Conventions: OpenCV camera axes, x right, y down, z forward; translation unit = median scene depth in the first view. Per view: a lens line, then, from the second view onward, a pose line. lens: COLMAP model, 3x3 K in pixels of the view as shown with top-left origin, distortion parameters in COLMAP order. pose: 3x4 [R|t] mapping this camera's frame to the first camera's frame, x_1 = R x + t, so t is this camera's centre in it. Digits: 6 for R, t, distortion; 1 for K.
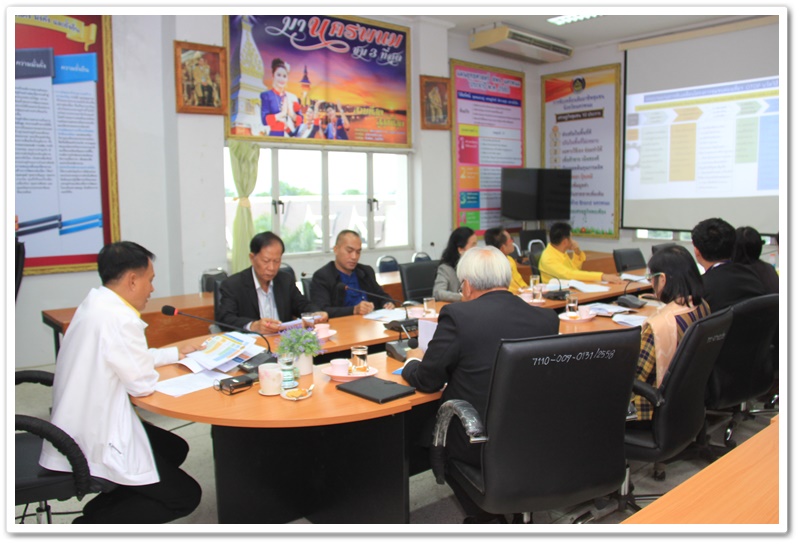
lens RADIAL K [[645.4, 0, 404.9], [0, 645.4, 271.4], [0, 0, 1]] dist [-0.175272, 0.160738]
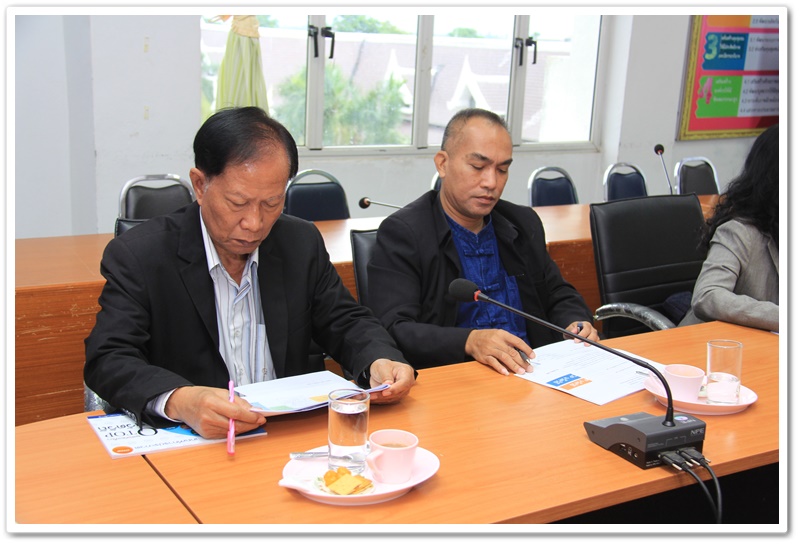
lens RADIAL K [[1053.4, 0, 400.1], [0, 1053.4, 297.7], [0, 0, 1]] dist [-0.177299, 1.028050]
pose [[0.988514, 0.082972, -0.126317, -0.045828], [-0.066533, 0.989382, 0.129215, -0.030526], [0.135697, -0.119327, 0.983538, 0.361903]]
